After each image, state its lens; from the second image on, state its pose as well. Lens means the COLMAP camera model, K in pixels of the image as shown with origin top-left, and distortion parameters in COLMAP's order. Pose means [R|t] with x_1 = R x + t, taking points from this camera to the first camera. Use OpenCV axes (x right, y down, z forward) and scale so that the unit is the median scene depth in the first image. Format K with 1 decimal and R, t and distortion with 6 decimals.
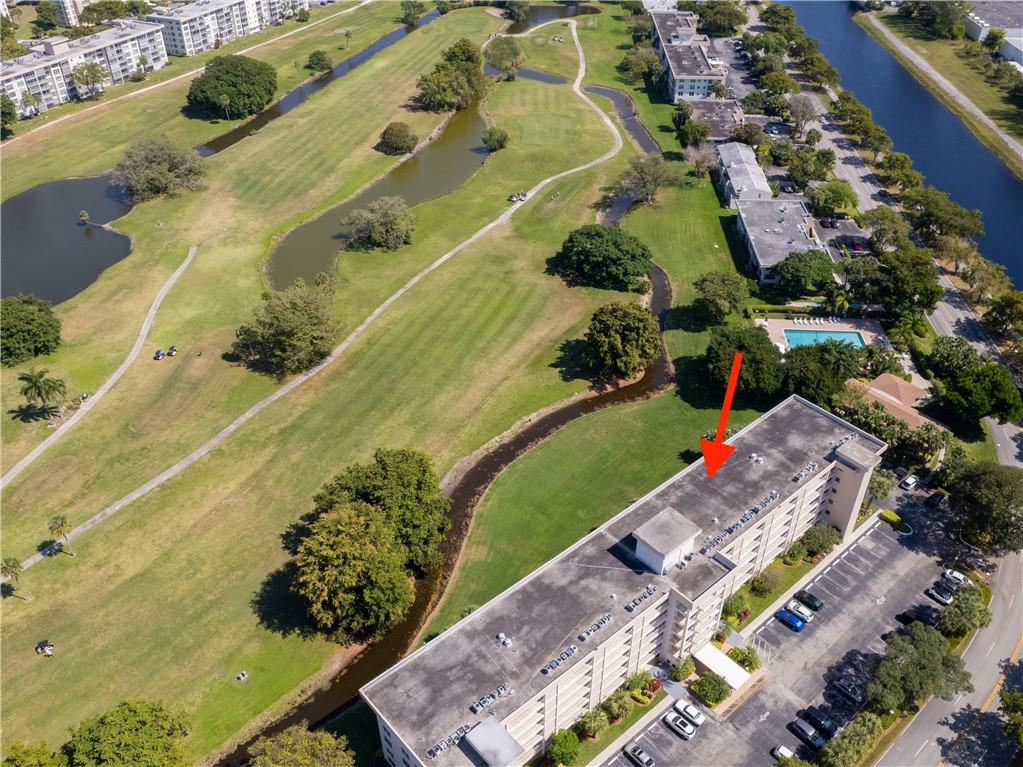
lens RADIAL K [[867.8, 0, 511.3], [0, 867.8, 383.5], [0, 0, 1]] dist [-0.065687, 0.046690]
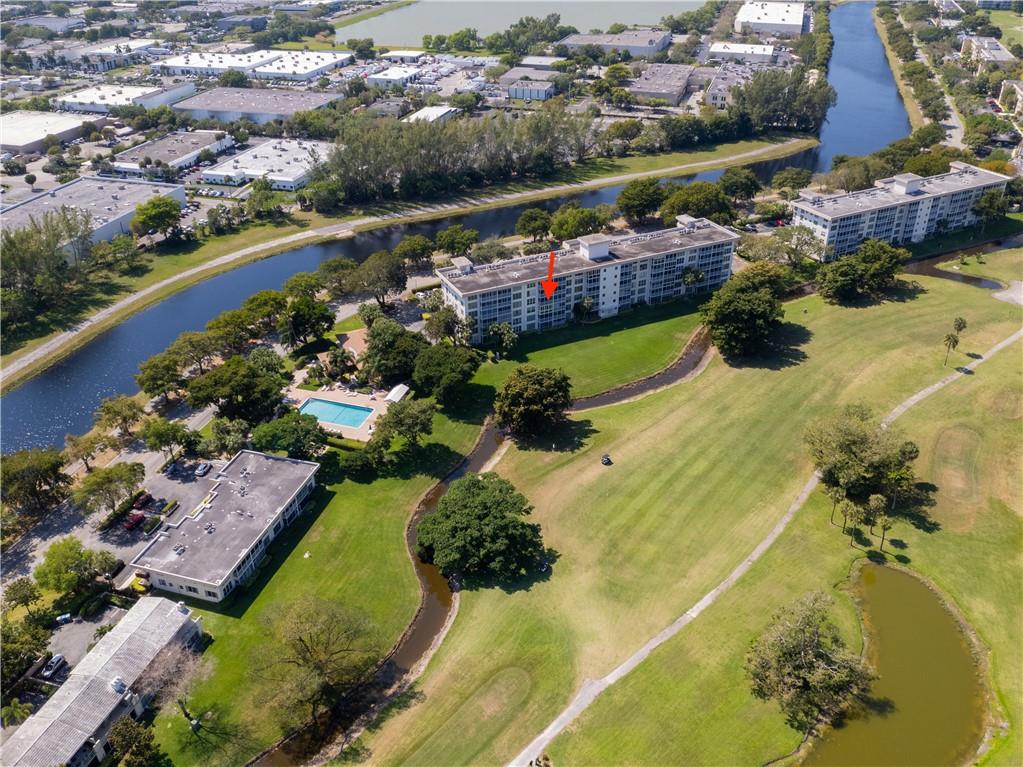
lens RADIAL K [[867.8, 0, 515.6], [0, 867.8, 388.0], [0, 0, 1]] dist [-0.065687, 0.046690]
pose [[-0.968682, -0.117154, 0.218932, -0.070608], [0.158950, 0.384810, 0.909206, -0.873009], [-0.190764, 0.915531, -0.354137, 1.153458]]
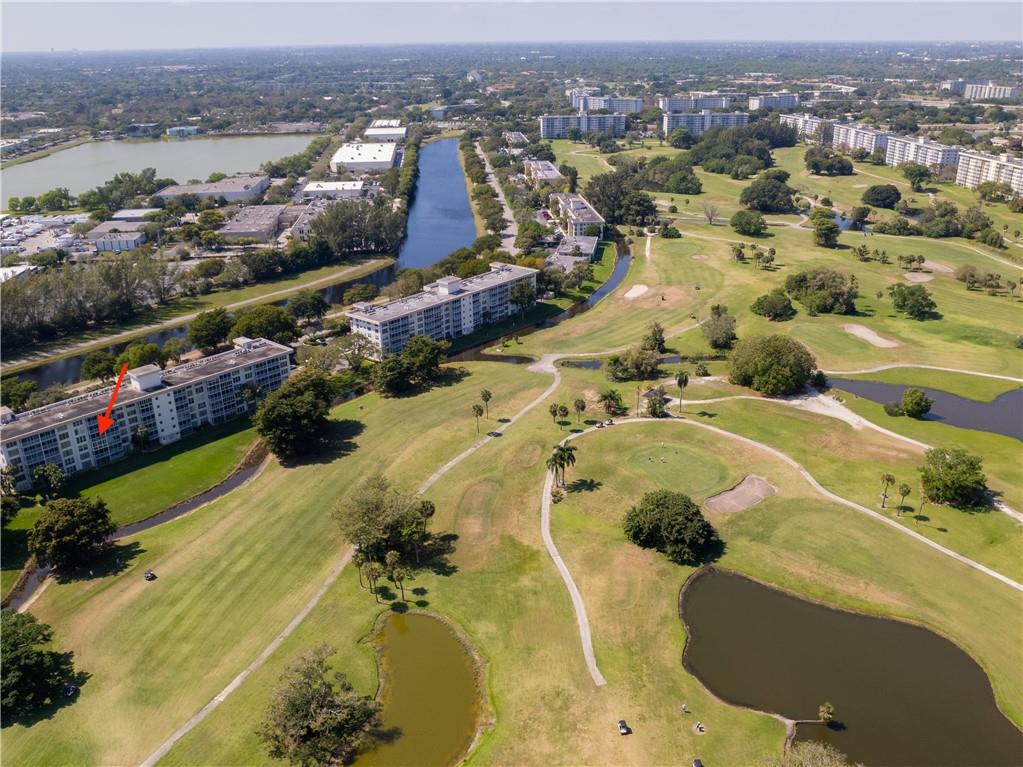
lens RADIAL K [[867.8, 0, 507.2], [0, 867.8, 384.7], [0, 0, 1]] dist [-0.065687, 0.046690]
pose [[-0.991254, 0.065735, -0.114435, -0.250003], [-0.064468, 0.515427, 0.854505, -0.912045], [0.115153, 0.854408, -0.506681, 1.213011]]
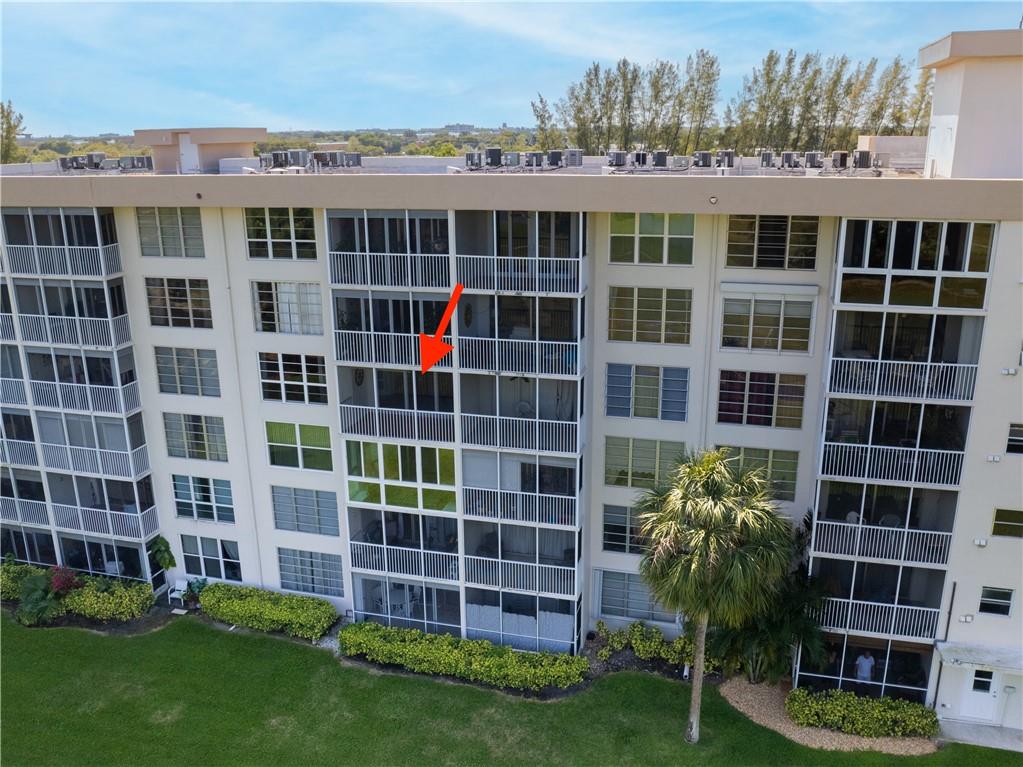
lens RADIAL K [[867.8, 0, 513.0], [0, 867.8, 383.8], [0, 0, 1]] dist [-0.065687, 0.046690]
pose [[-0.567264, -0.230226, 0.790701, 0.032885], [0.507156, 0.658807, 0.555666, 0.016025], [-0.648848, 0.716218, -0.256957, 0.680259]]
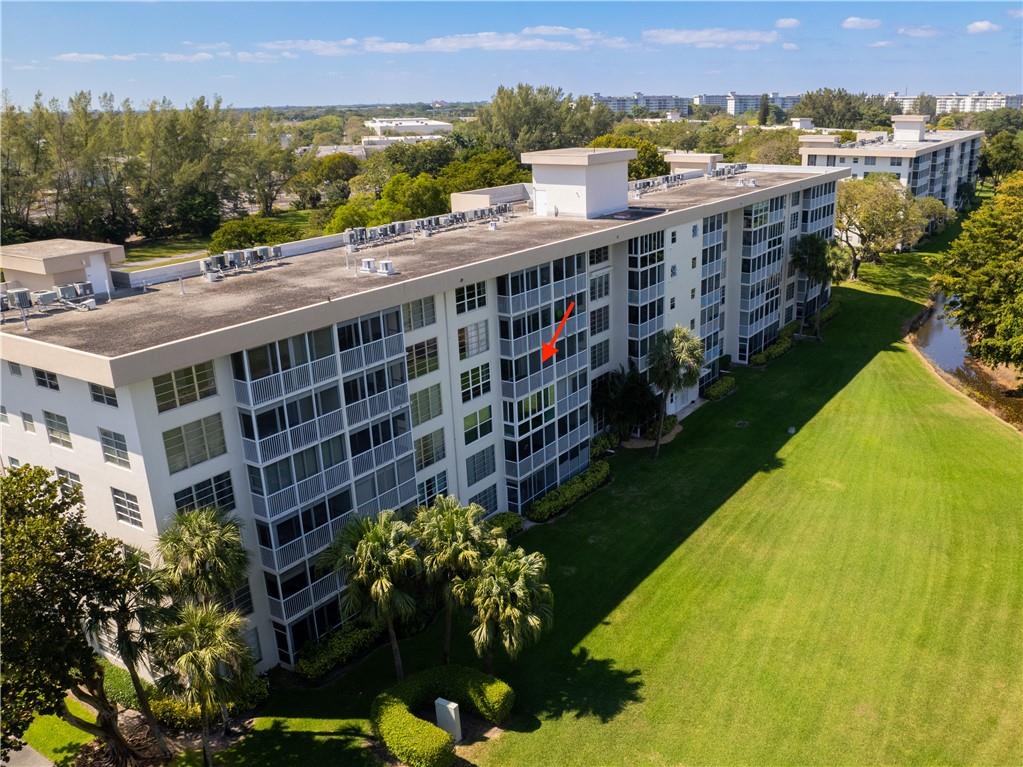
lens RADIAL K [[867.8, 0, 582.5], [0, 867.8, 387.0], [0, 0, 1]] dist [-0.065687, 0.046690]
pose [[-0.952424, 0.115414, -0.282078, 0.197086], [-0.165740, 0.580574, 0.797160, -0.106480], [0.255770, 0.805986, -0.533824, 0.792899]]
